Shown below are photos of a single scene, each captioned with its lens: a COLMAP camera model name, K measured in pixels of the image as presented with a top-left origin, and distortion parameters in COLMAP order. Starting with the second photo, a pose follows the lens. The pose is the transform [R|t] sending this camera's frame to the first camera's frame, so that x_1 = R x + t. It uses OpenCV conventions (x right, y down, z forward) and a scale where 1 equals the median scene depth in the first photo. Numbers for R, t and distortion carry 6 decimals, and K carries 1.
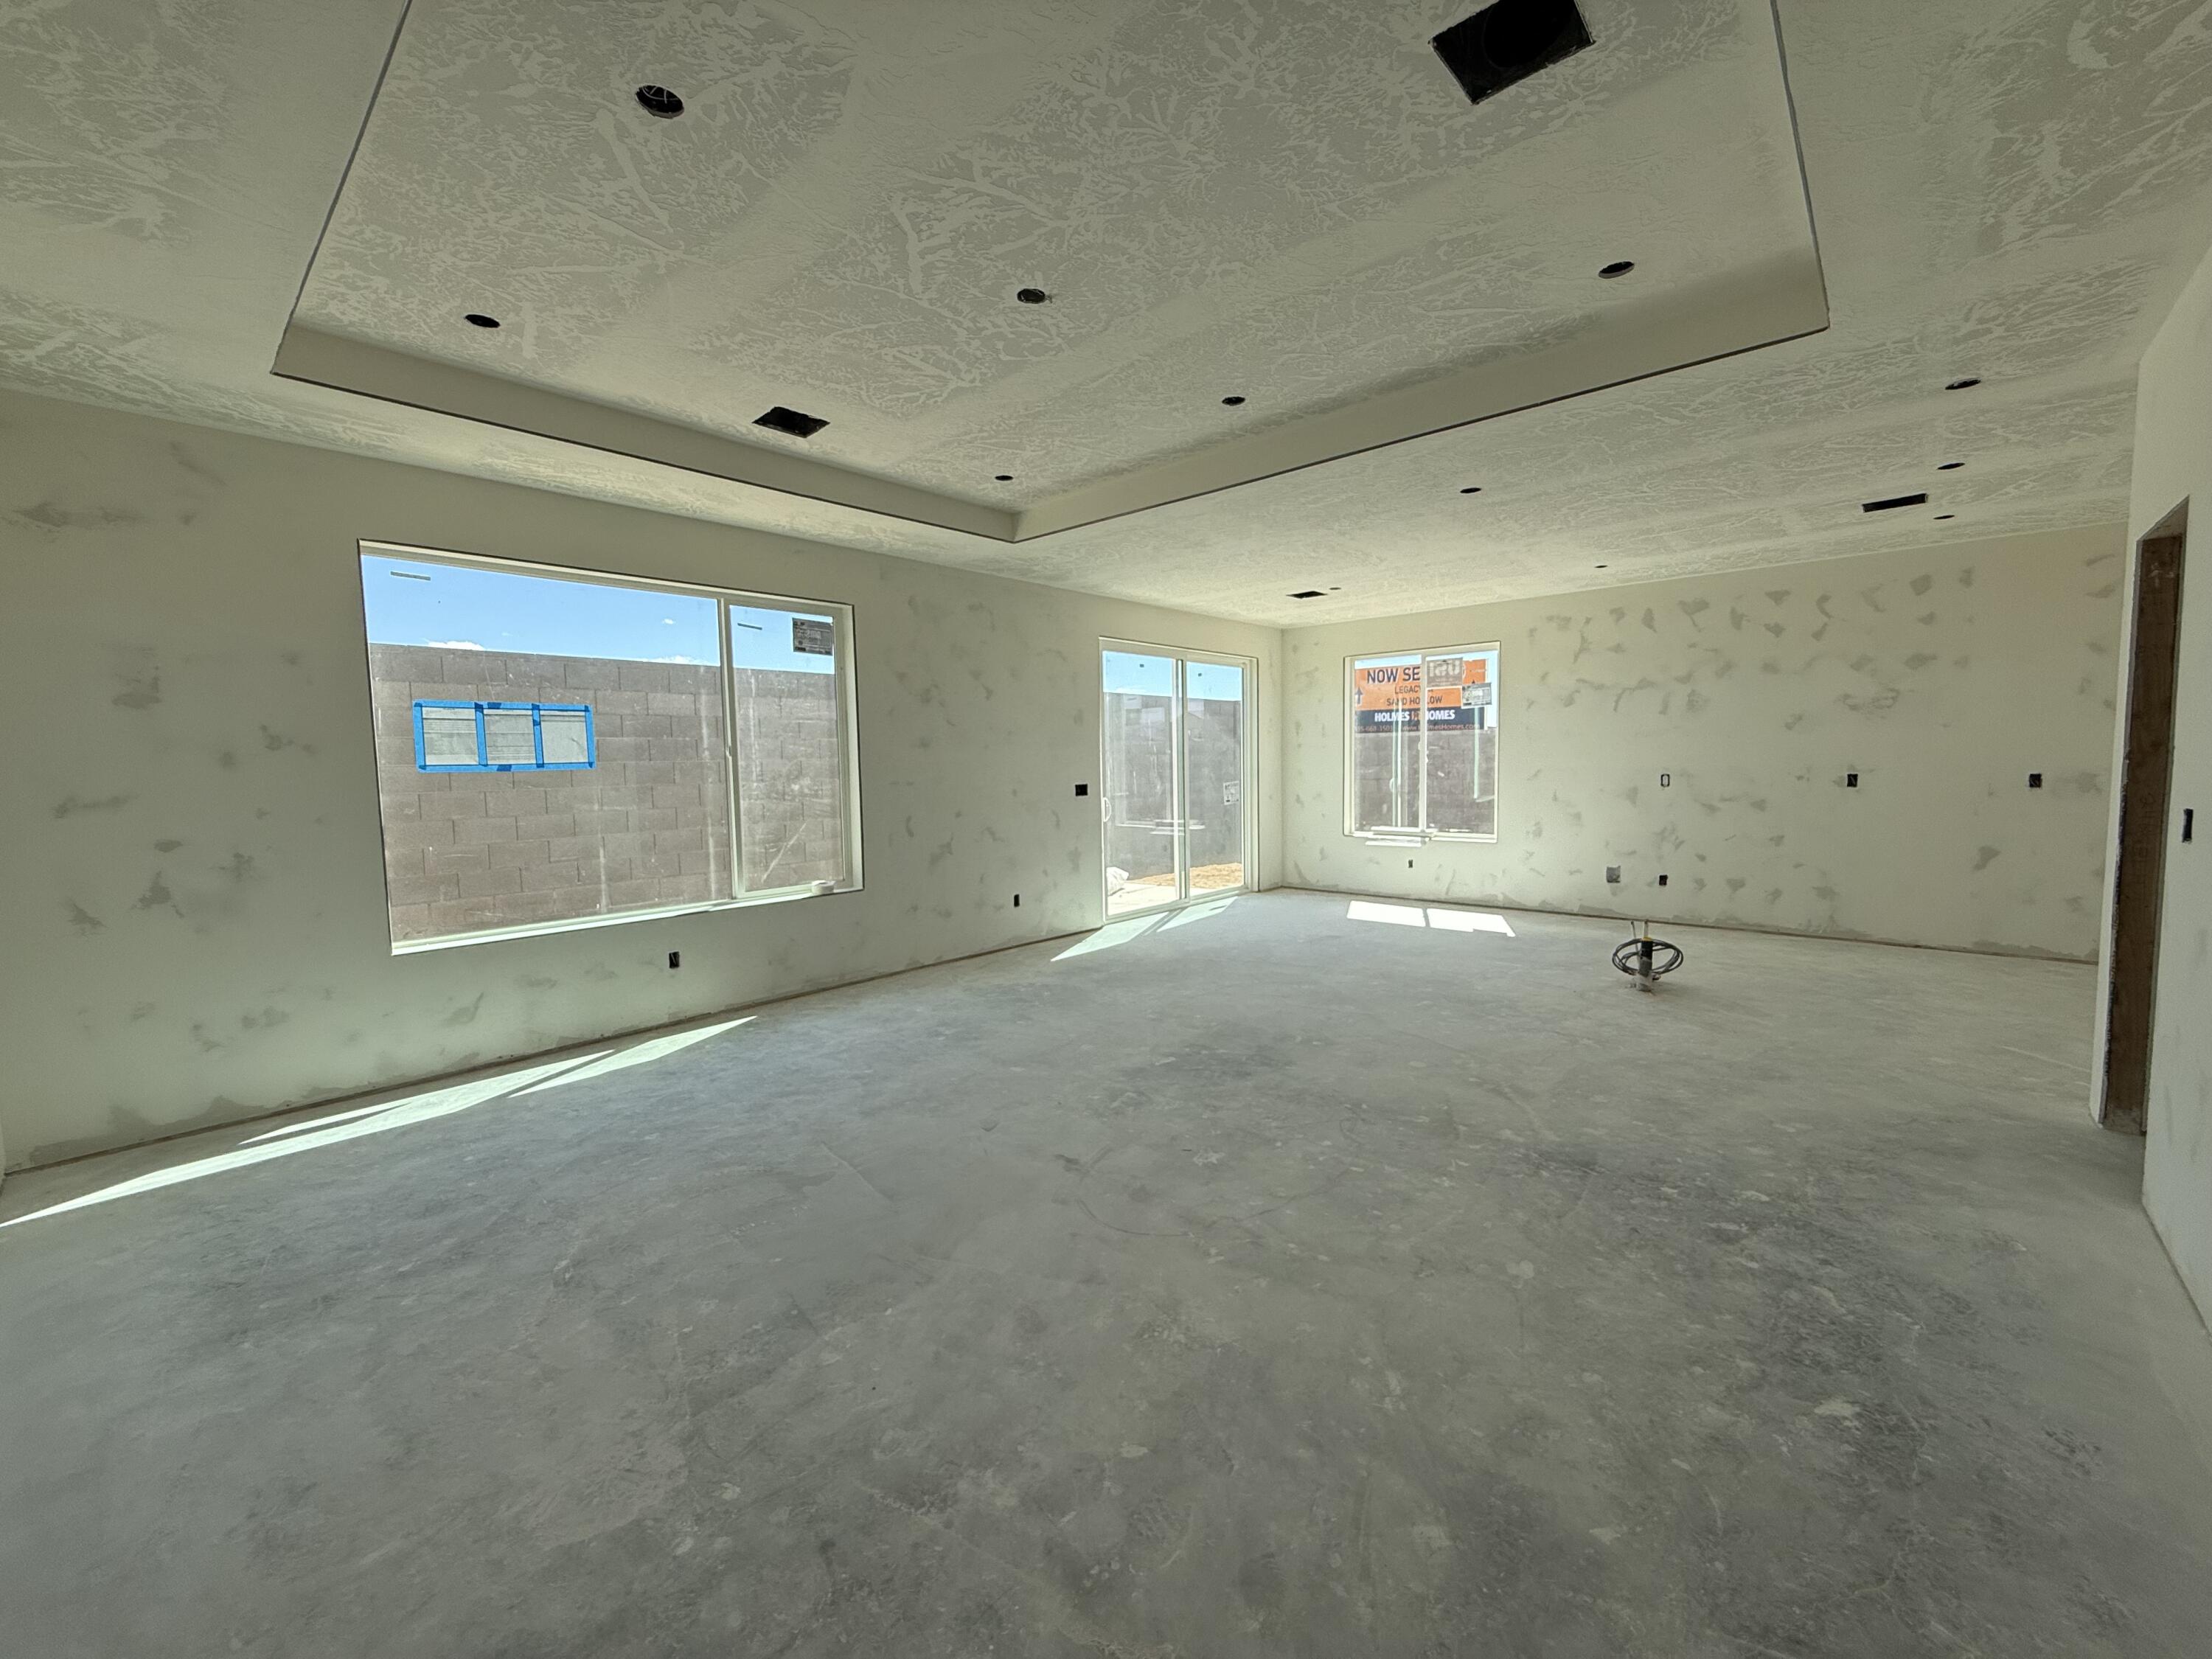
lens RADIAL K [[879.7, 0, 1103.4], [0, 879.7, 828.2], [0, 0, 1]] dist [-0.002635, 0.000541]
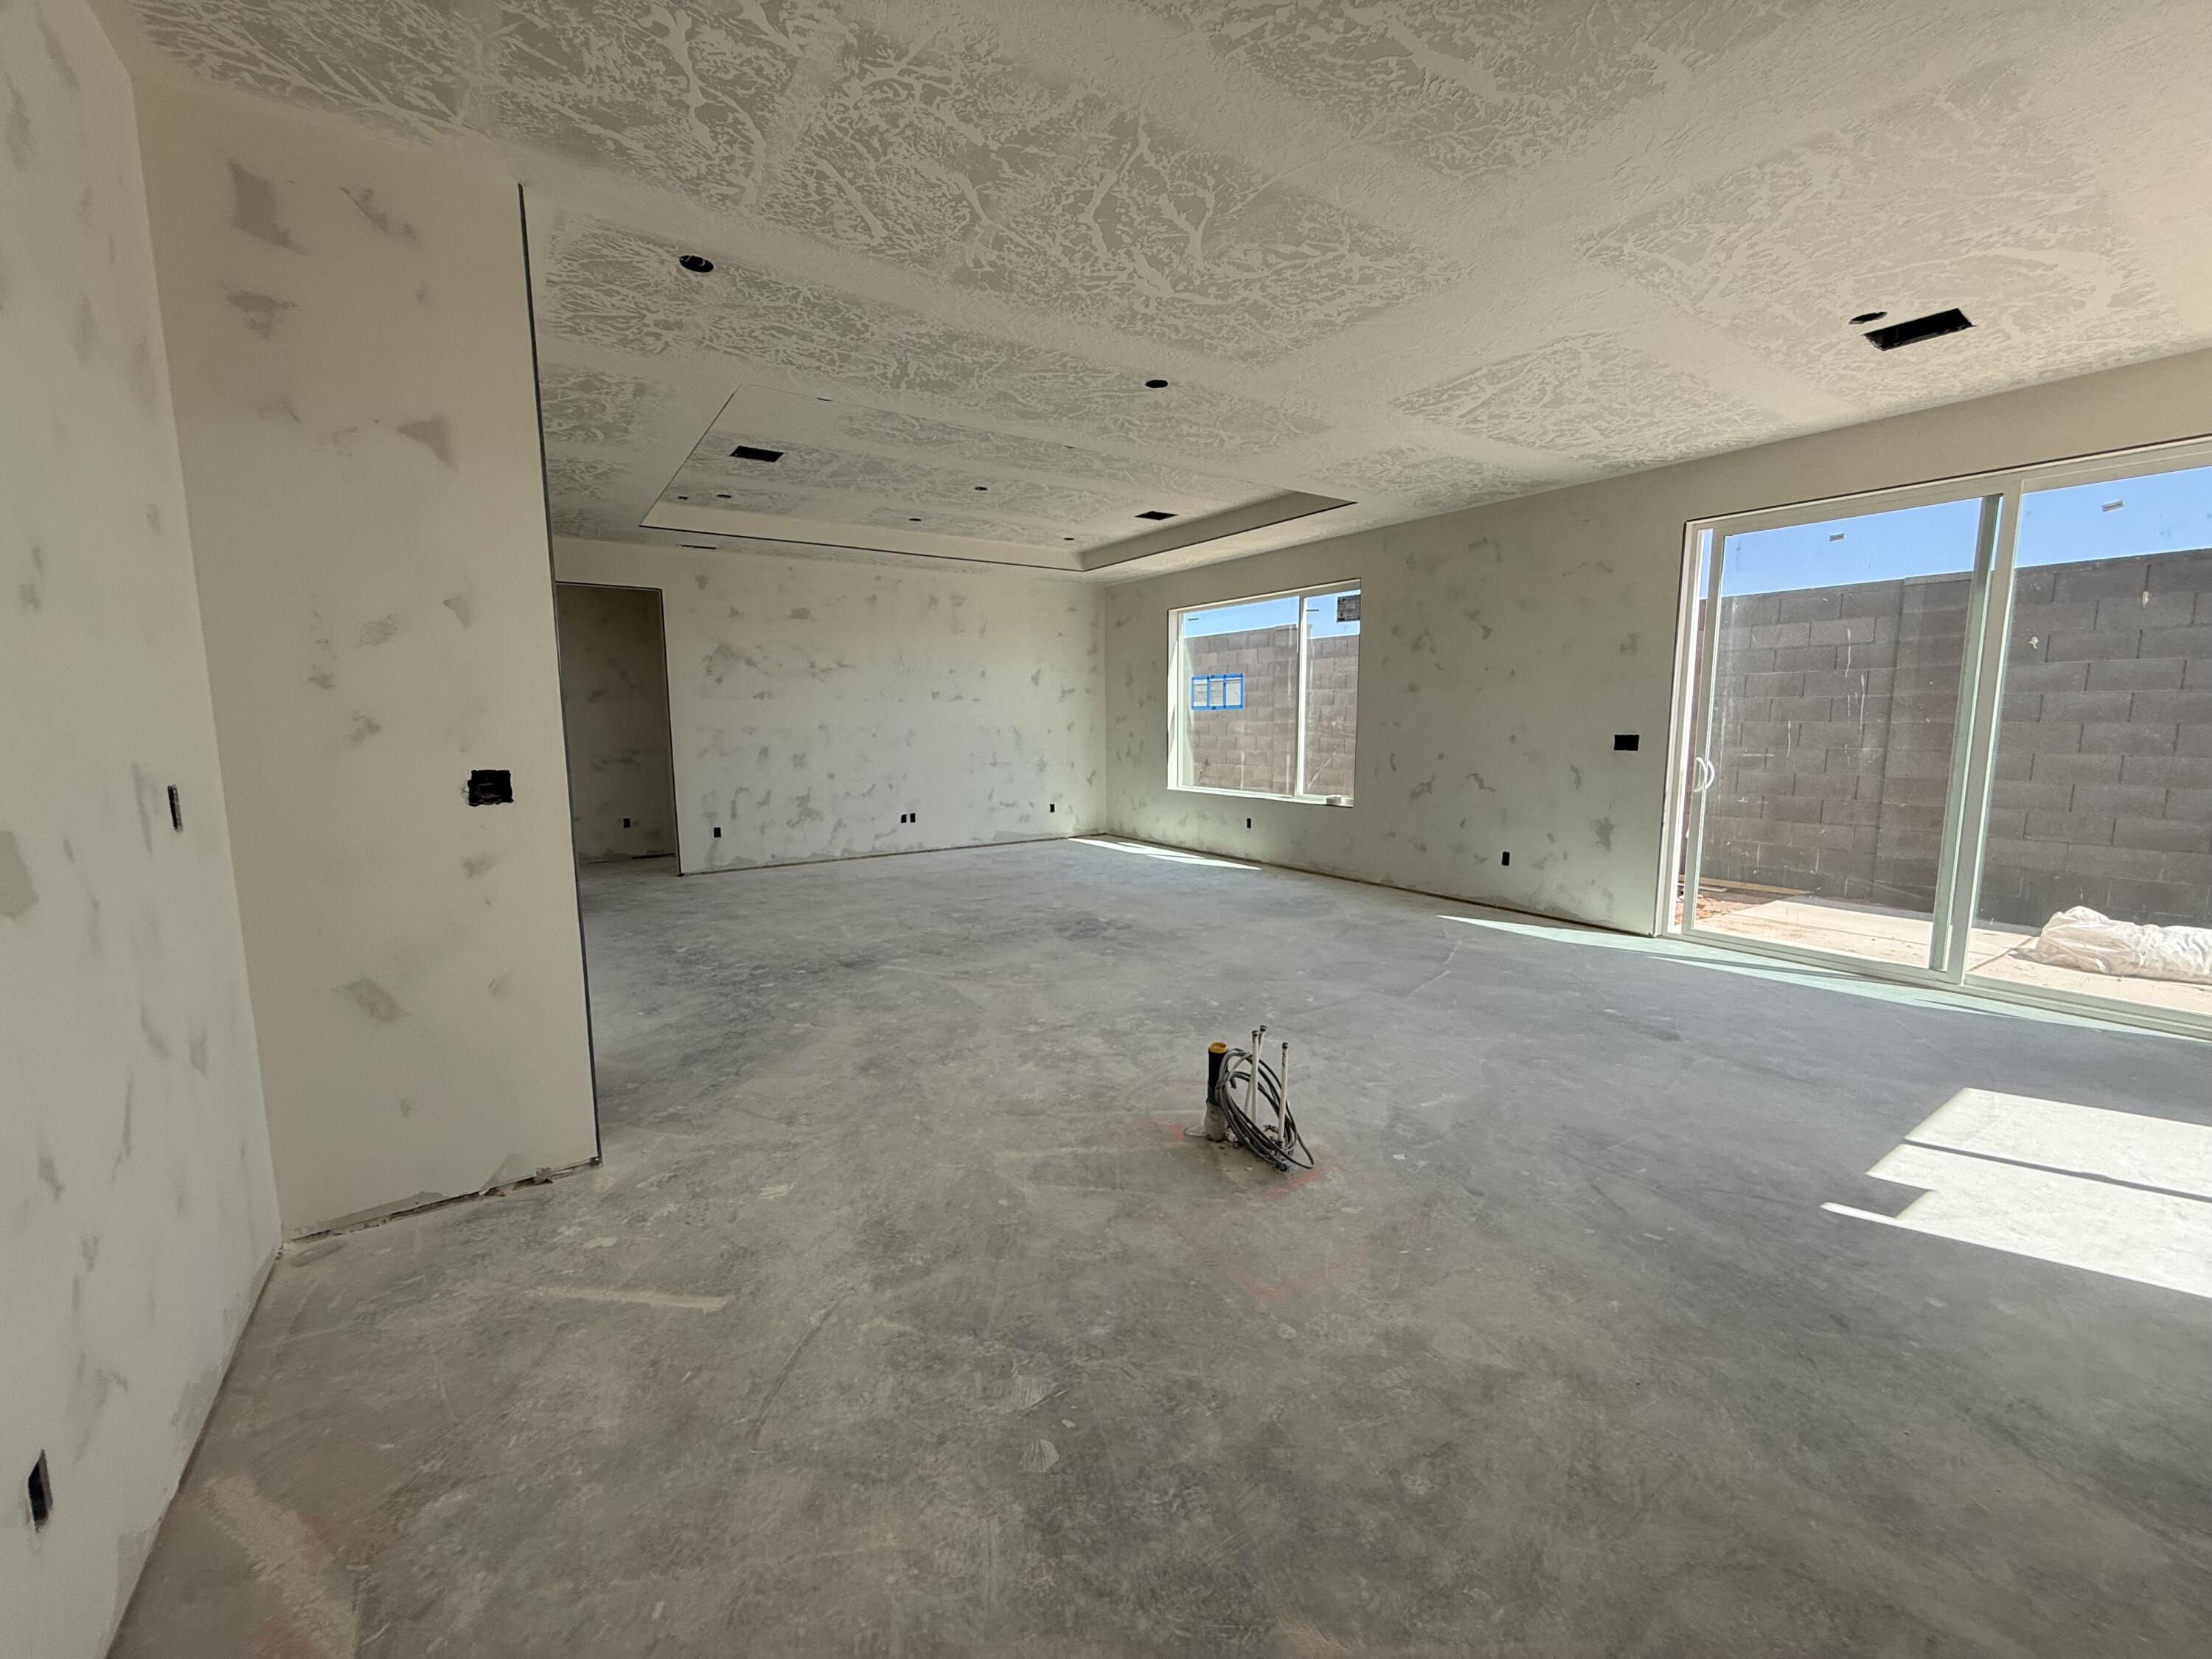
lens RADIAL K [[879.7, 0, 1098.8], [0, 879.7, 830.1], [0, 0, 1]] dist [-0.002635, 0.000541]
pose [[-0.235503, 0.144490, -0.961073, 1.497227], [-0.063830, 0.984452, 0.163646, -0.118003], [0.969775, 0.099884, -0.222619, 1.363055]]
